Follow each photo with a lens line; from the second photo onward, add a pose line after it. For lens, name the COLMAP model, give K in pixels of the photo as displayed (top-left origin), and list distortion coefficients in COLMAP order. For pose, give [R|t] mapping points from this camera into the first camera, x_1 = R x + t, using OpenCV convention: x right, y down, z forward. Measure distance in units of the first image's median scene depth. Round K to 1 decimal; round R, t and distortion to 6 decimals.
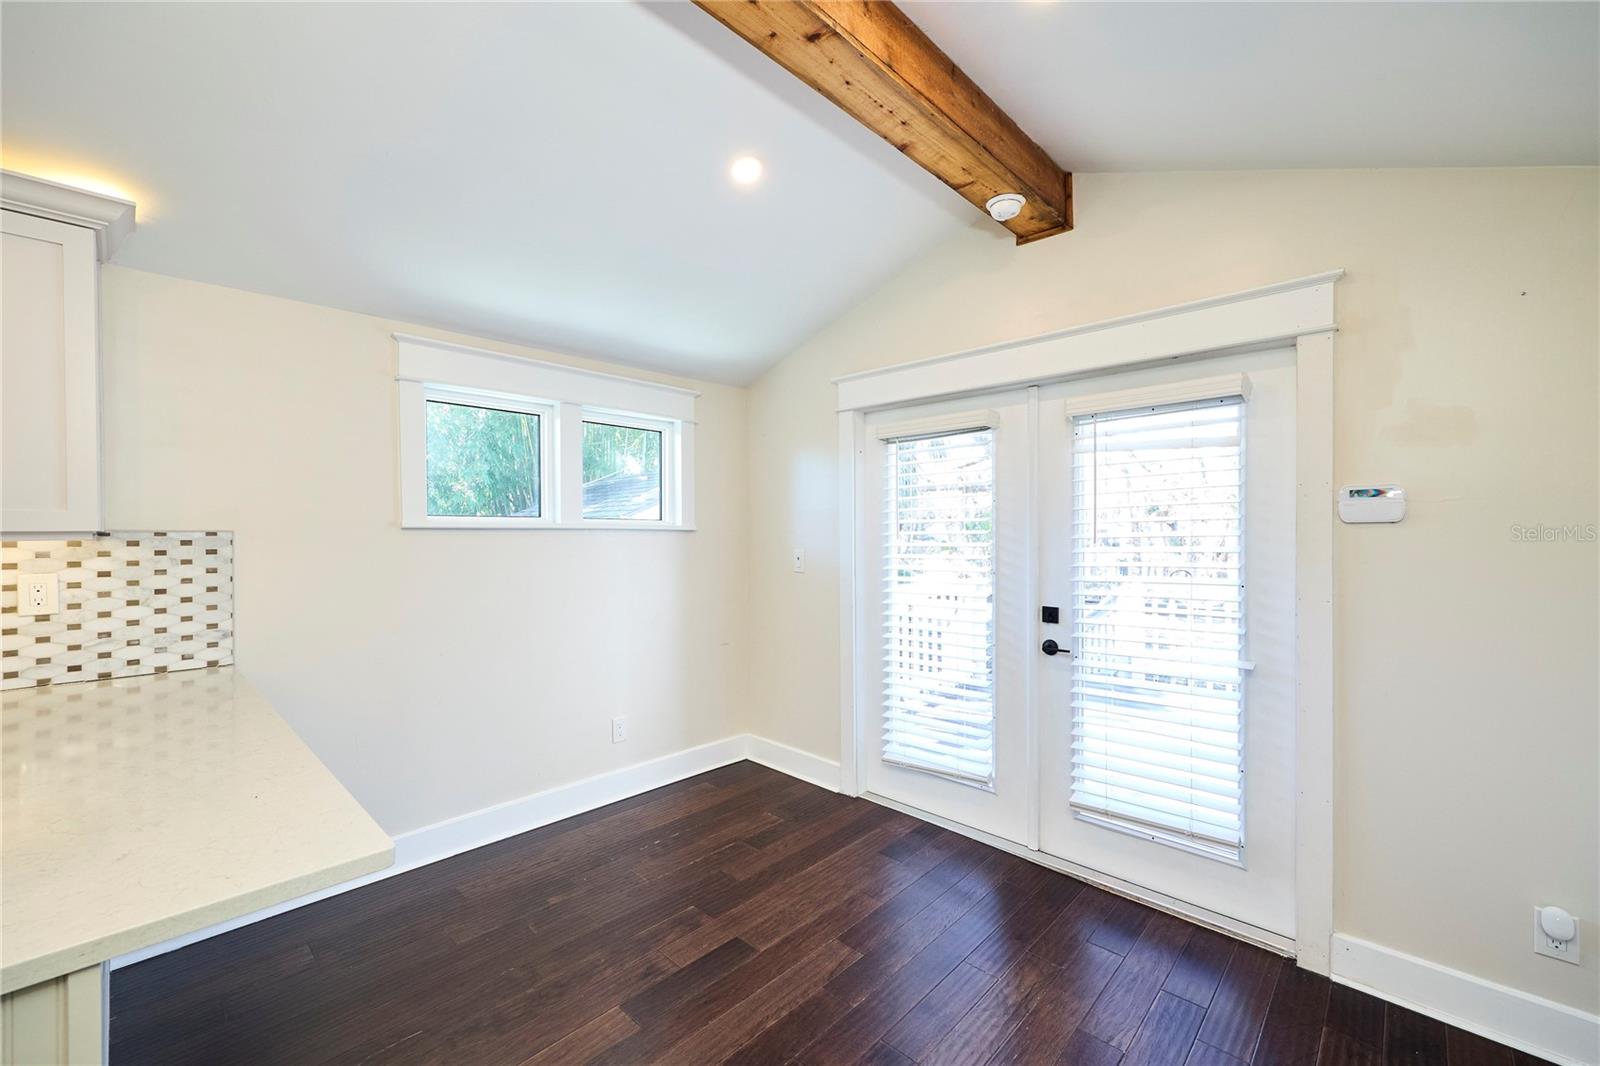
lens RADIAL K [[642.9, 0, 800.9], [0, 642.9, 534.4], [0, 0, 1]] dist [0.000951, -0.000703]
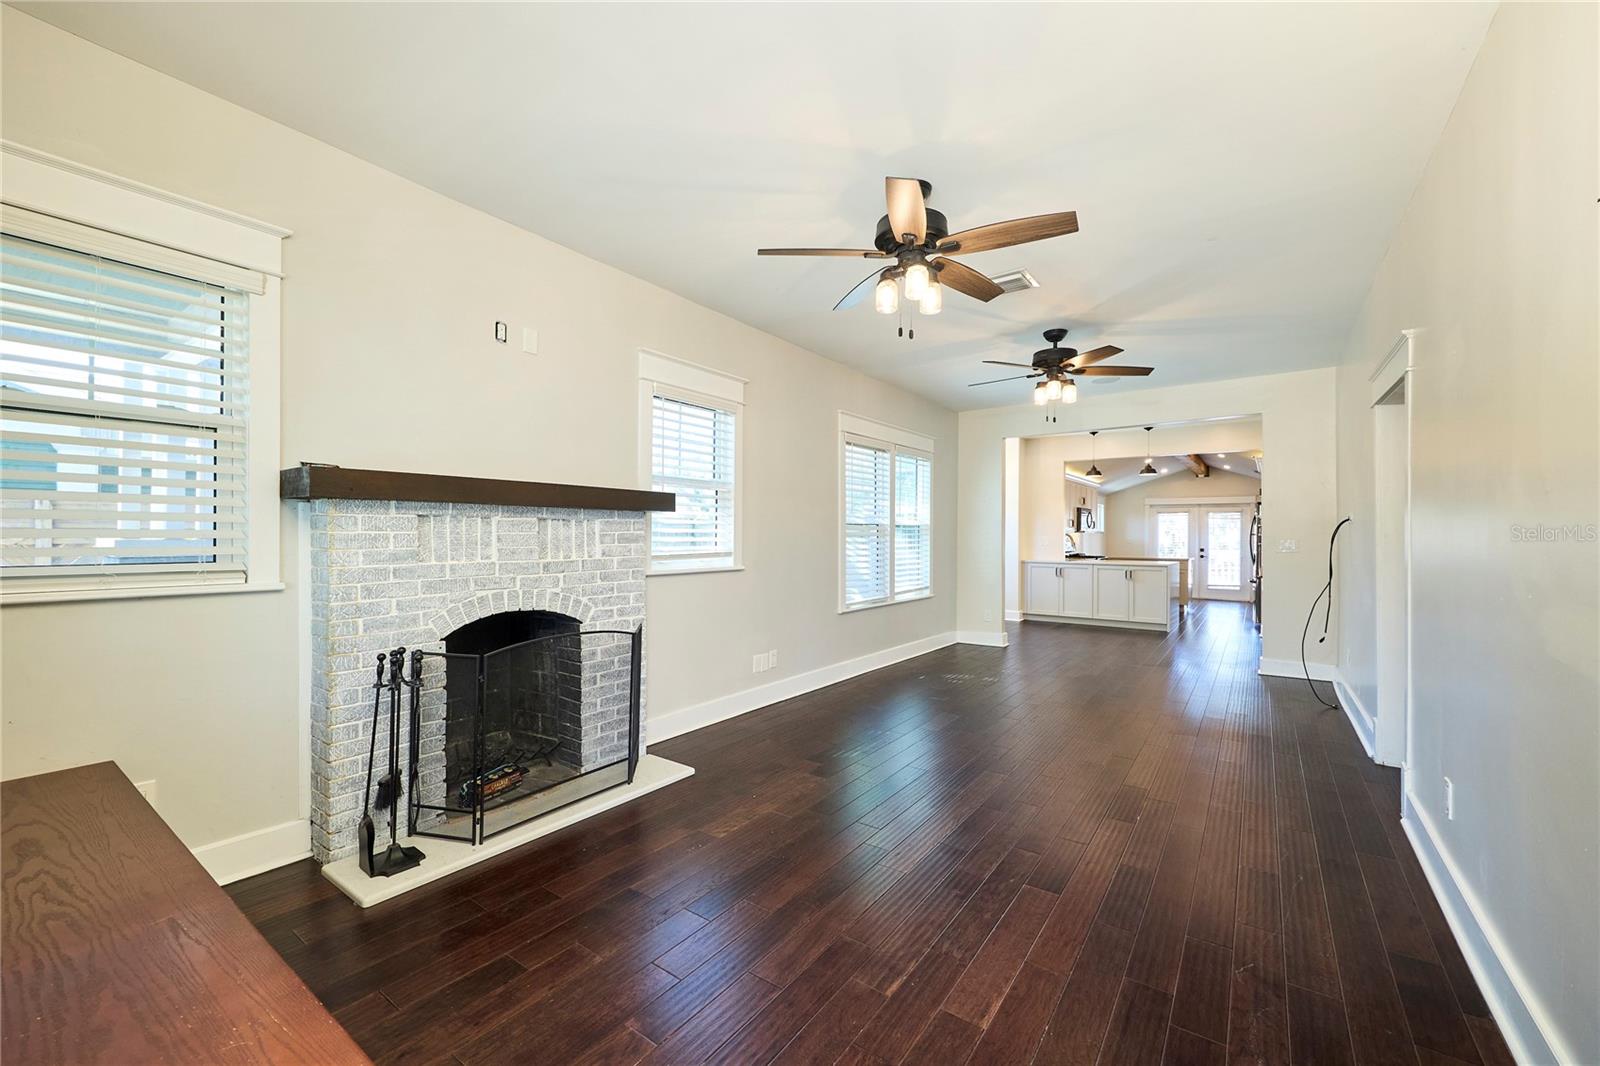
lens RADIAL K [[642.9, 0, 787.5], [0, 642.9, 533.1], [0, 0, 1]] dist [0.000951, -0.000703]
pose [[0.992138, 0.012547, 0.124515, -4.342653], [-0.011406, 0.999886, -0.009872, 0.097430], [-0.124625, 0.008374, 0.992169, -4.522739]]
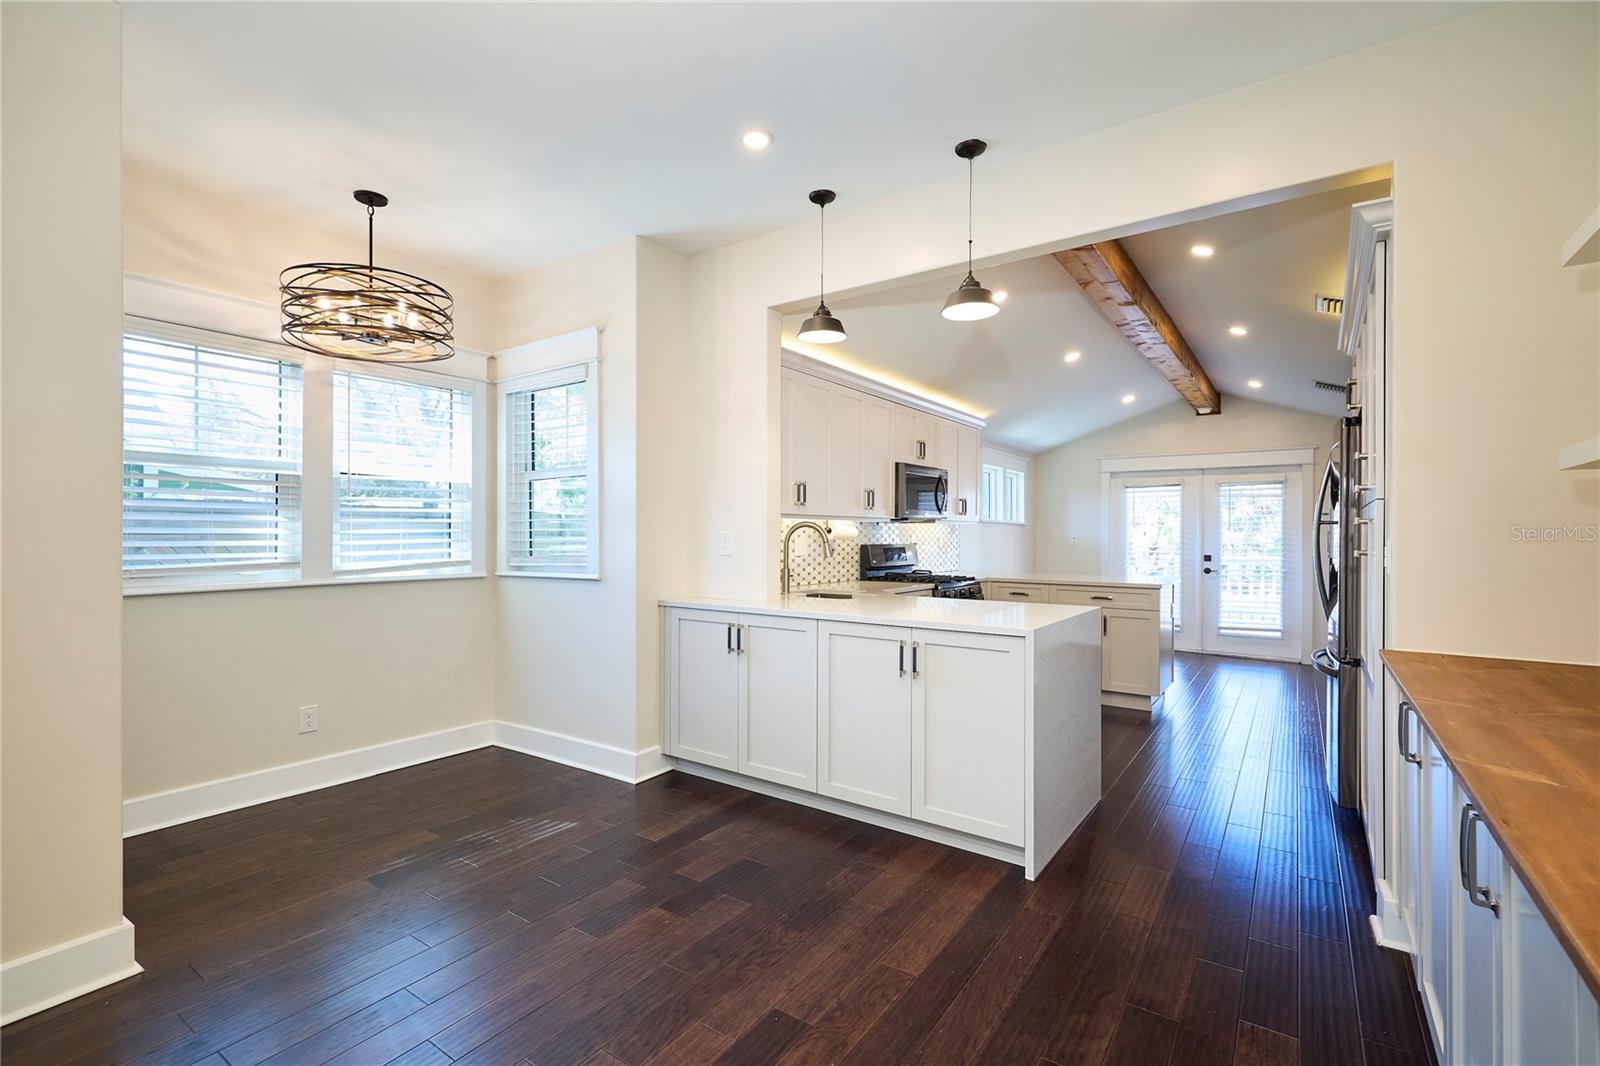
lens RADIAL K [[716.9, 0, 792.0], [0, 716.9, 532.6], [0, 0, 1]] dist [0.011786, -0.000382]
pose [[0.989446, 0.007961, 0.144680, -2.092703], [-0.006769, 0.999939, -0.008732, 0.071845], [-0.144741, 0.007660, 0.989440, -2.024348]]
